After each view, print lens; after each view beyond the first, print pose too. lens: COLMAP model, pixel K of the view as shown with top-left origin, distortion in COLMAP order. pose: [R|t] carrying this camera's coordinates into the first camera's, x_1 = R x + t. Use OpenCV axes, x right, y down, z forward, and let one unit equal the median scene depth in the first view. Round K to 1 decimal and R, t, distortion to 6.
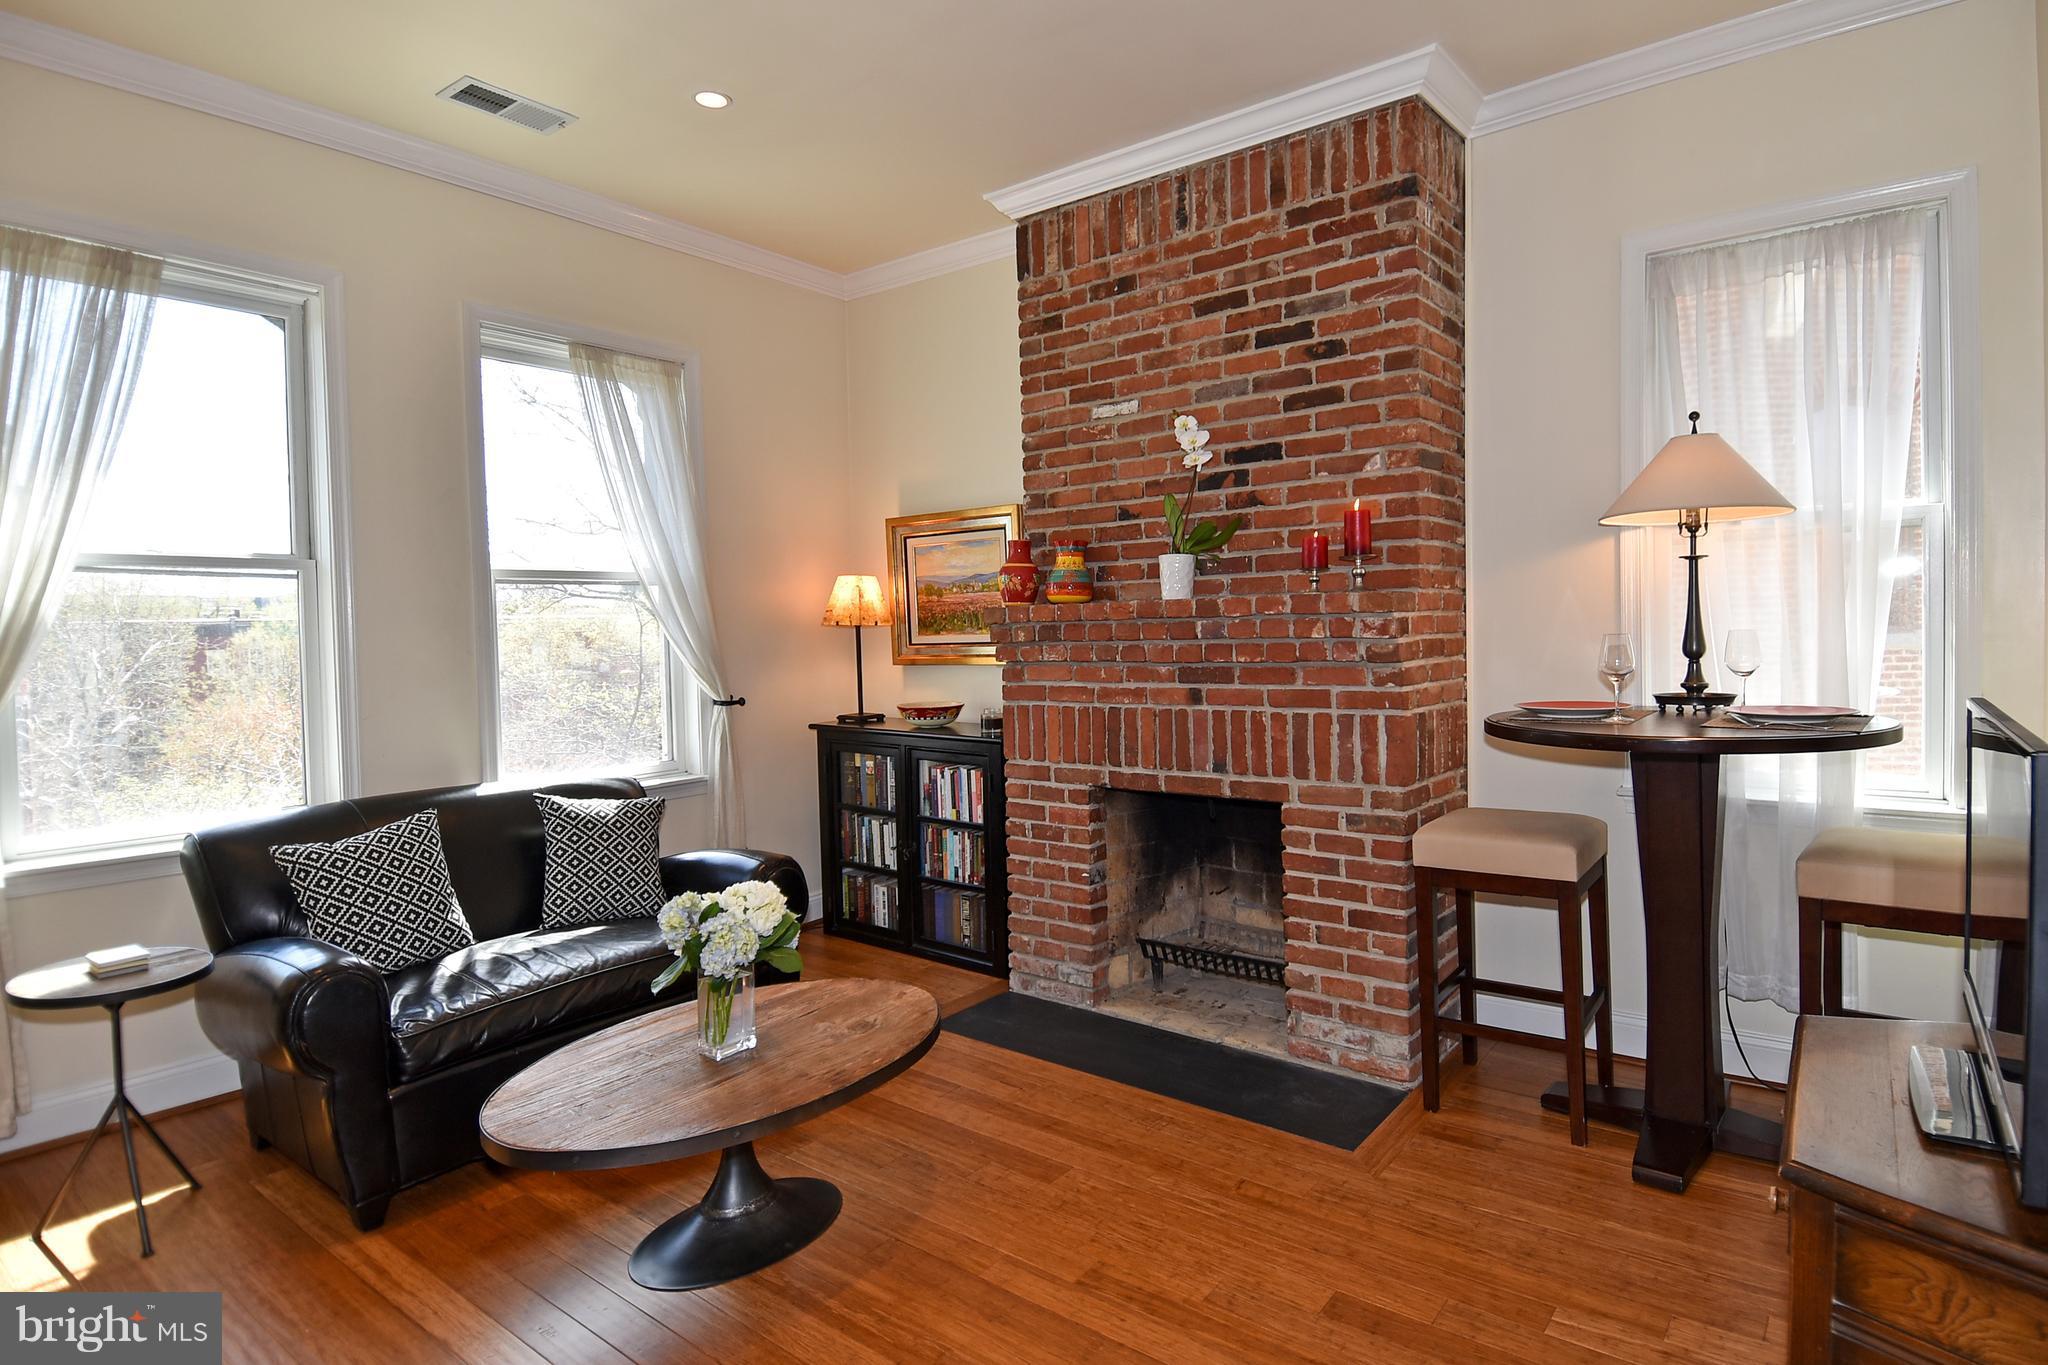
lens RADIAL K [[1098.3, 0, 1050.2], [0, 1098.3, 662.6], [0, 0, 1]] dist [0.044710, -0.047449]
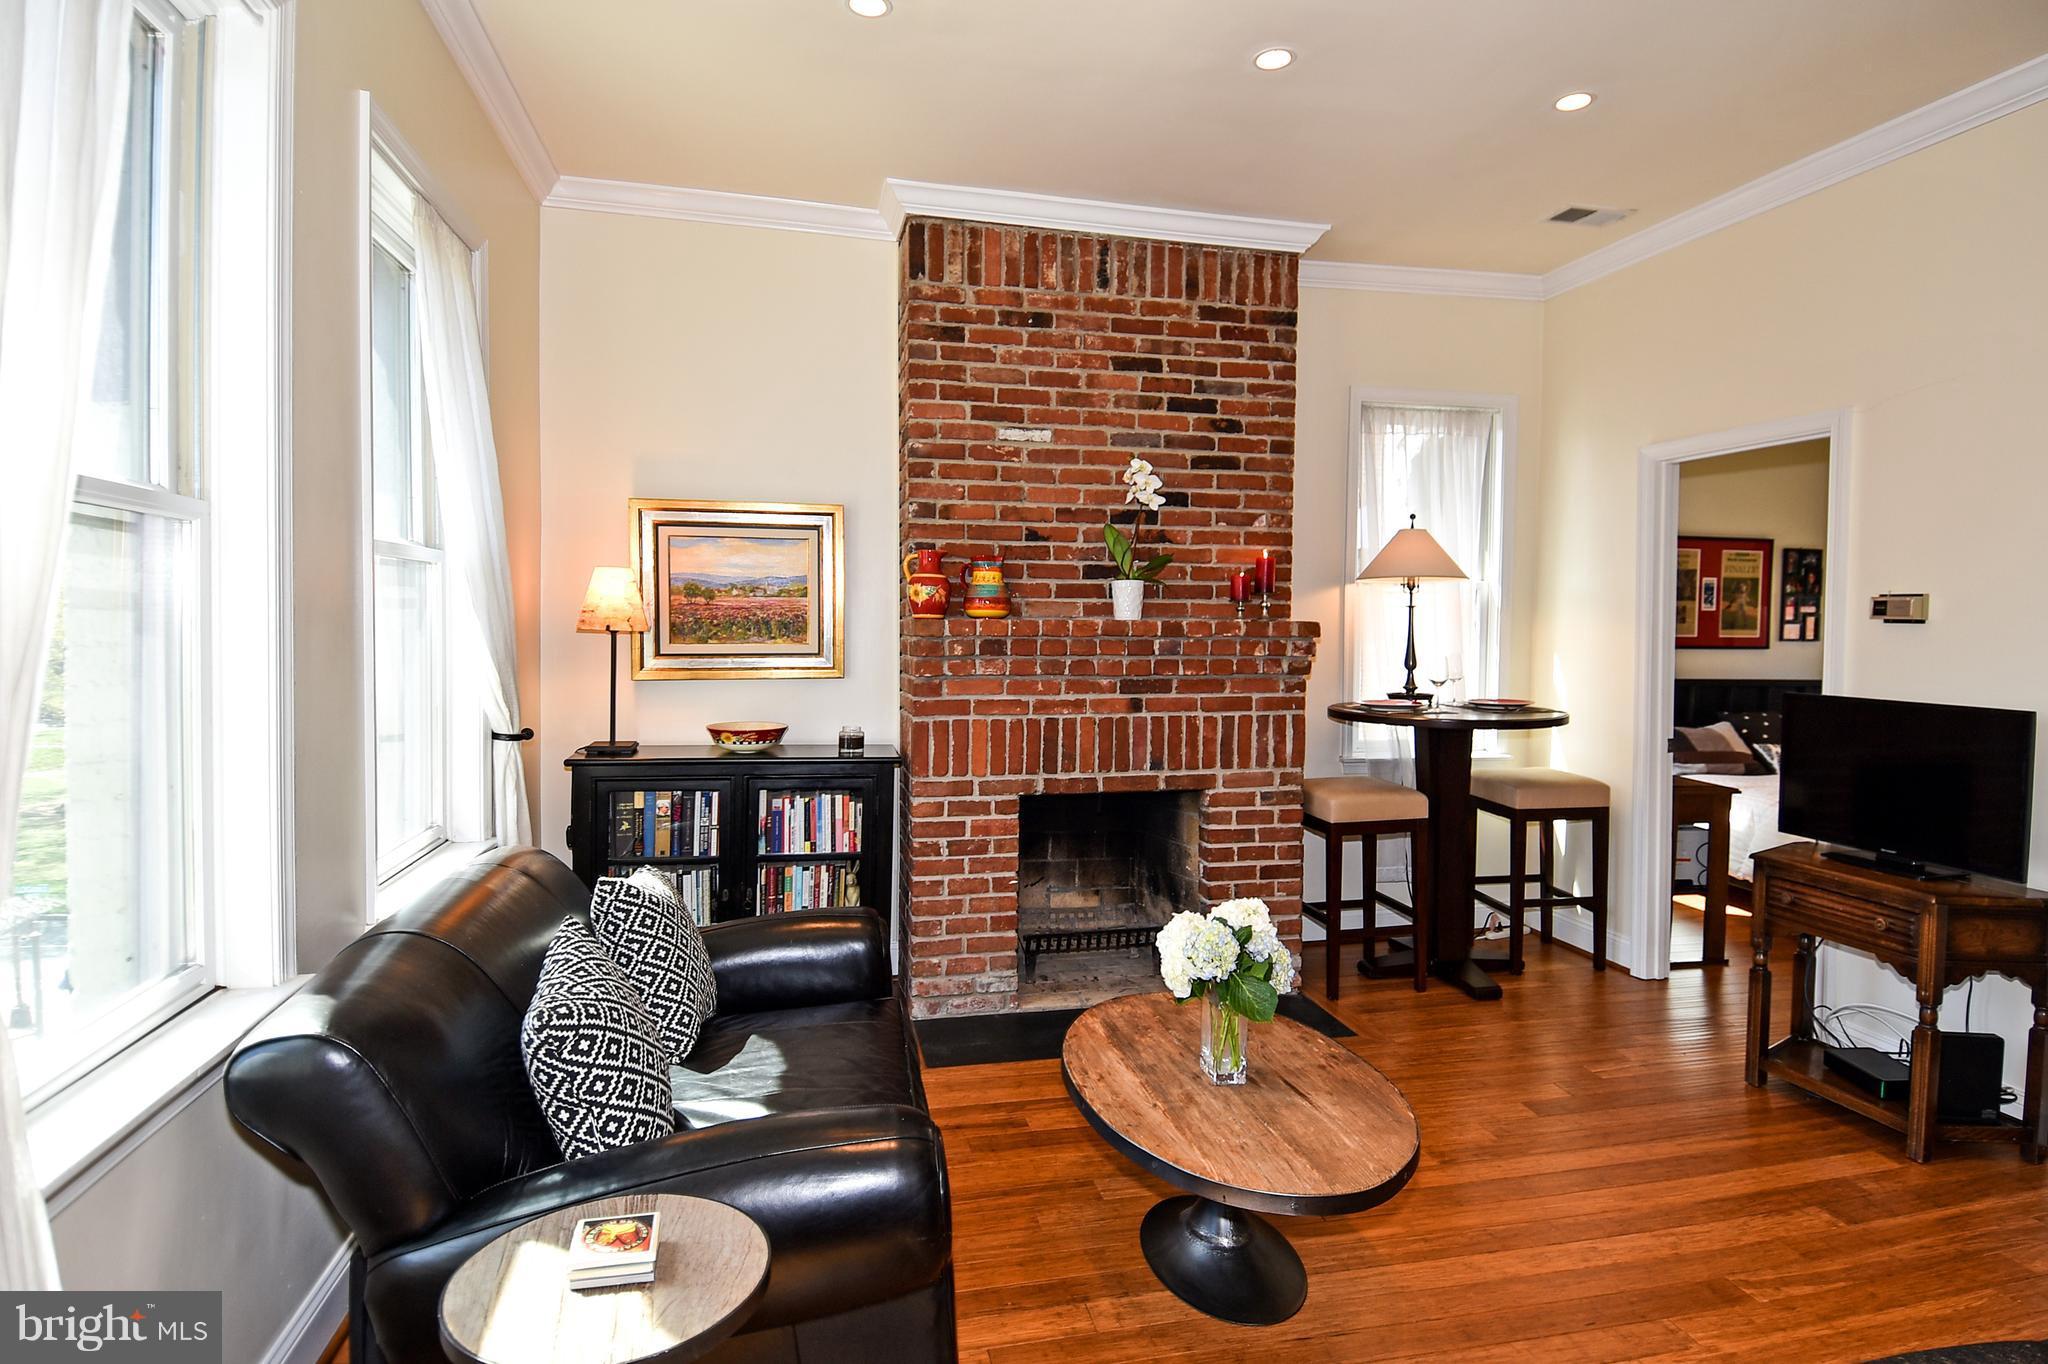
lens RADIAL K [[1098.3, 0, 1044.0], [0, 1098.3, 667.2], [0, 0, 1]] dist [0.044710, -0.047449]
pose [[0.627651, -0.003102, 0.778488, -0.831593], [0.003295, 0.999994, 0.001328, -0.010684], [-0.778488, 0.001731, 0.627658, 0.364064]]
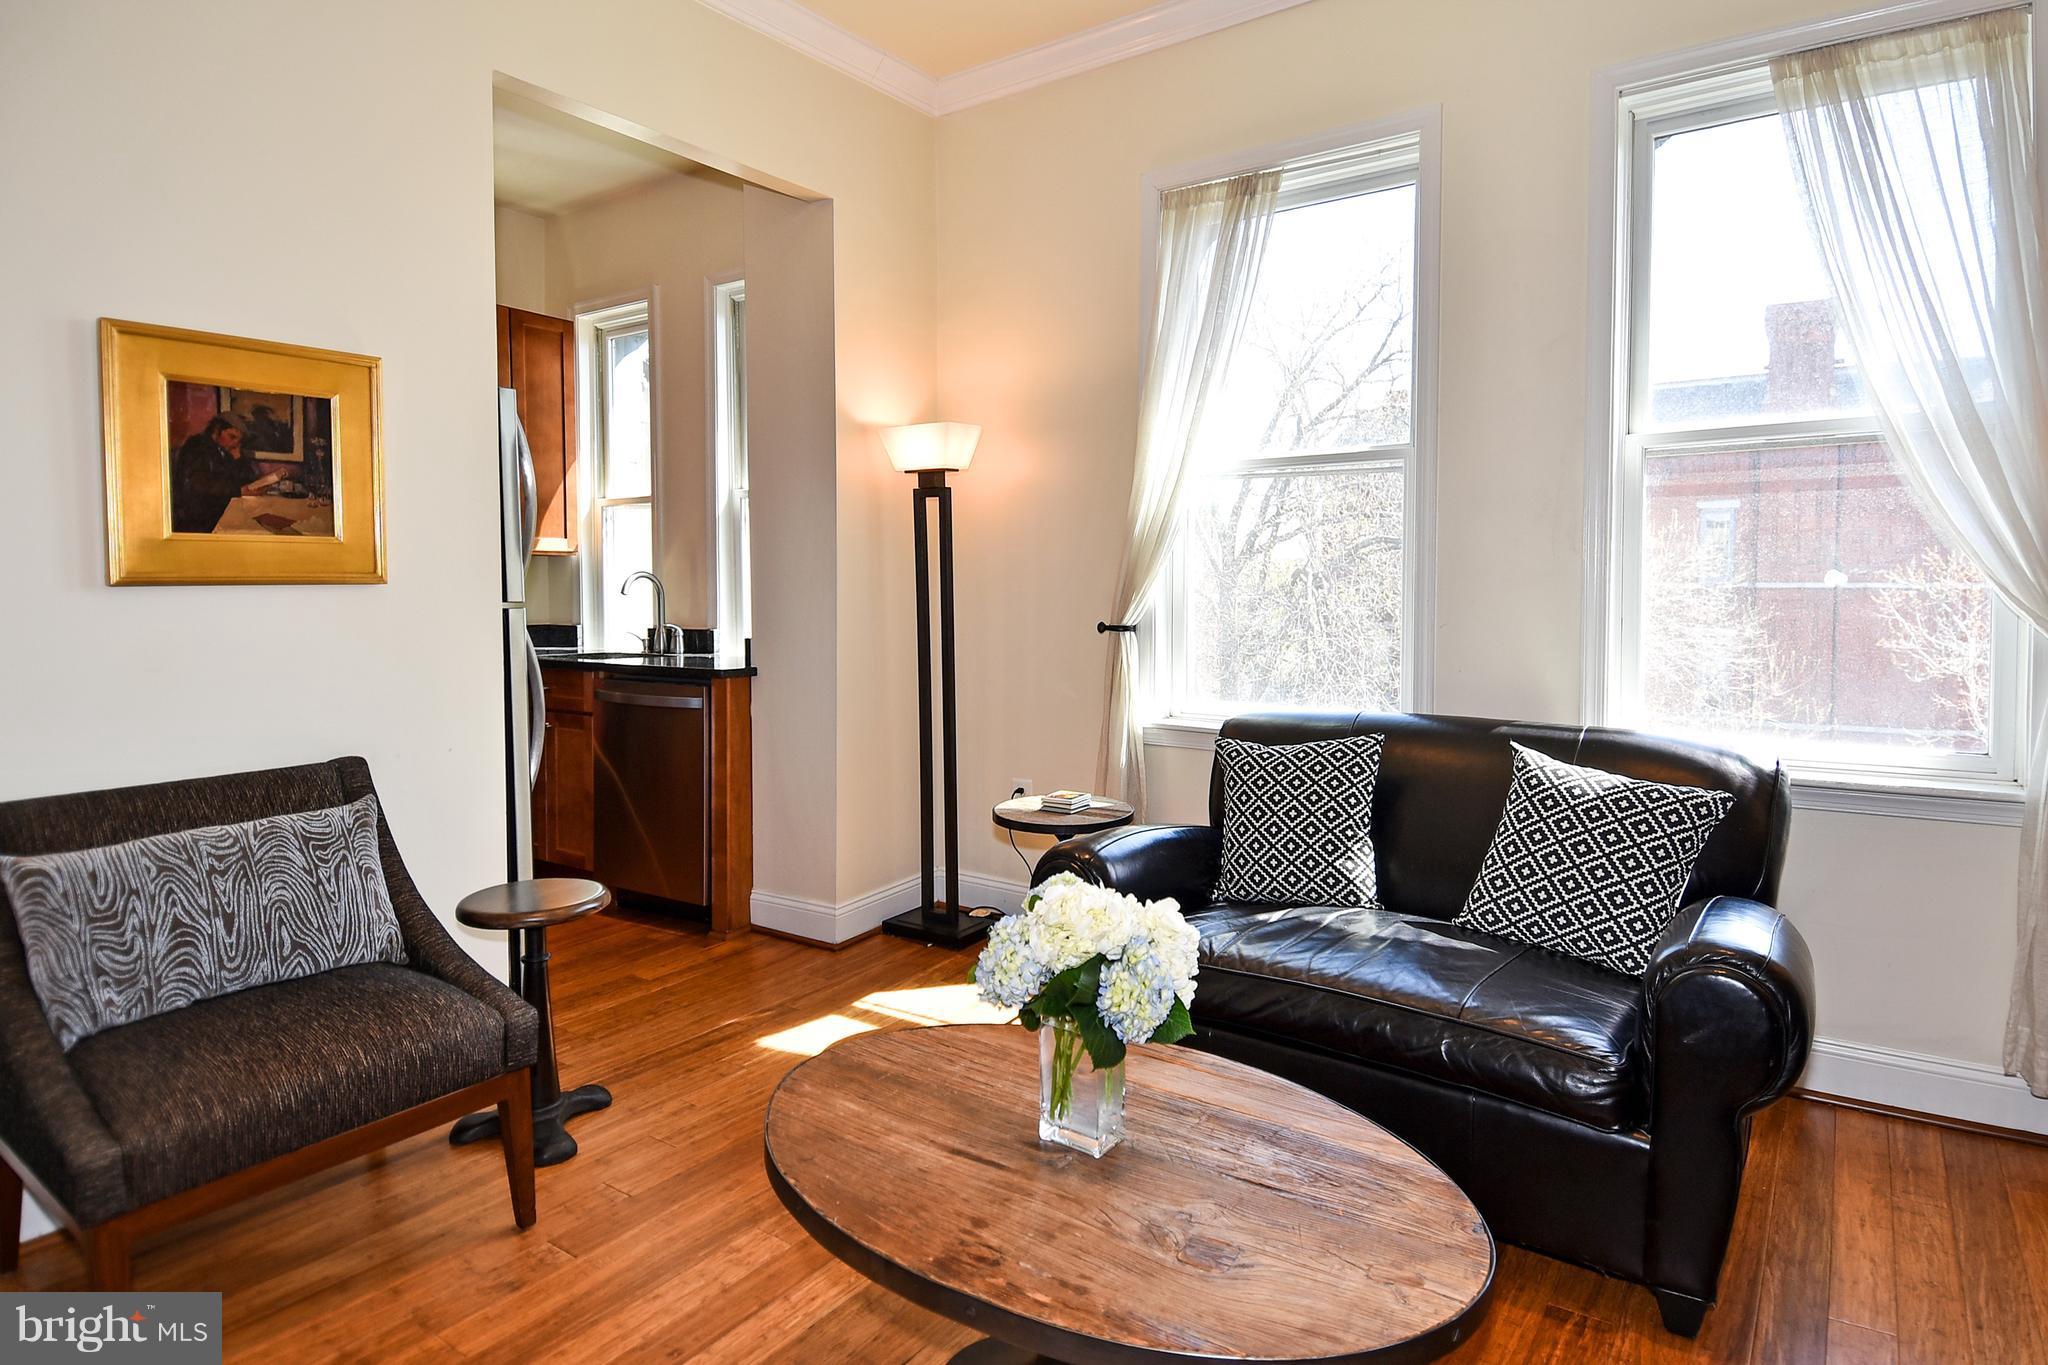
lens RADIAL K [[1071.6, 0, 988.7], [0, 1071.6, 635.5], [0, 0, 1]] dist [0.037889, -0.045804]
pose [[0.009029, 0.064063, -0.997905, 0.225620], [-0.036694, 0.997295, 0.063692, 0.017382], [0.999286, 0.036042, 0.011355, 0.684412]]
